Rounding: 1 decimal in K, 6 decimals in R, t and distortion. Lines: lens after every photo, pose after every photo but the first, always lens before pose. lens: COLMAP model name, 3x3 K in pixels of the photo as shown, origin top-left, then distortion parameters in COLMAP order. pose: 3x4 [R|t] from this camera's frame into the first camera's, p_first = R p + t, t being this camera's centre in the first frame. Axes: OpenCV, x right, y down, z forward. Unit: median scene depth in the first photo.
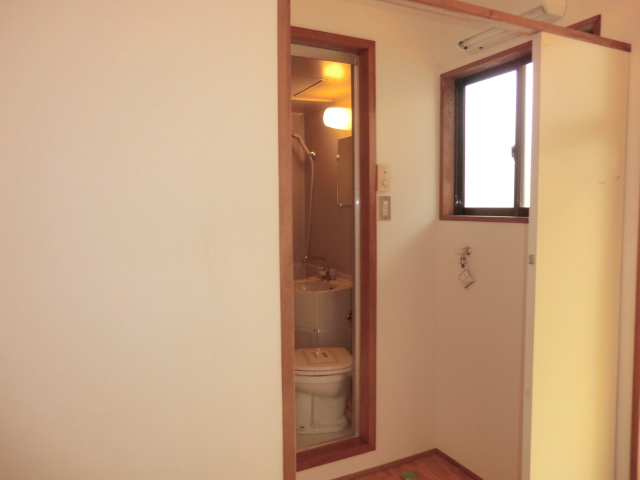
lens RADIAL K [[477.1, 0, 320.8], [0, 477.1, 238.2], [0, 0, 1]] dist [-0.047309, 0.069783]
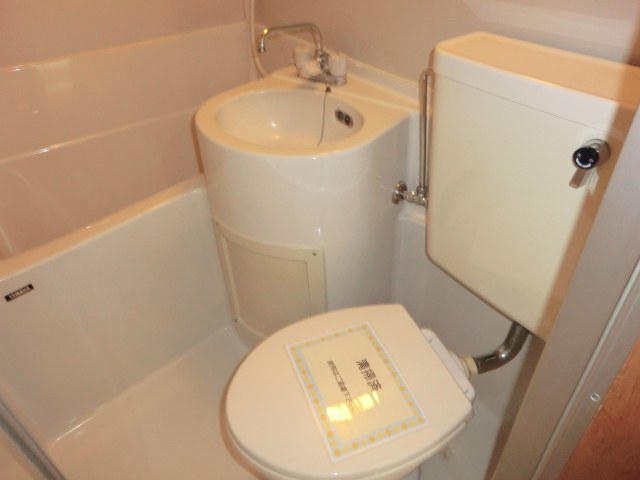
lens RADIAL K [[477.1, 0, 320.8], [0, 477.1, 238.2], [0, 0, 1]] dist [-0.047309, 0.069783]
pose [[0.990494, -0.117144, 0.072098, -0.041761], [0.058102, 0.831399, 0.552630, -0.026022], [-0.124679, -0.543188, 0.830302, 0.863142]]
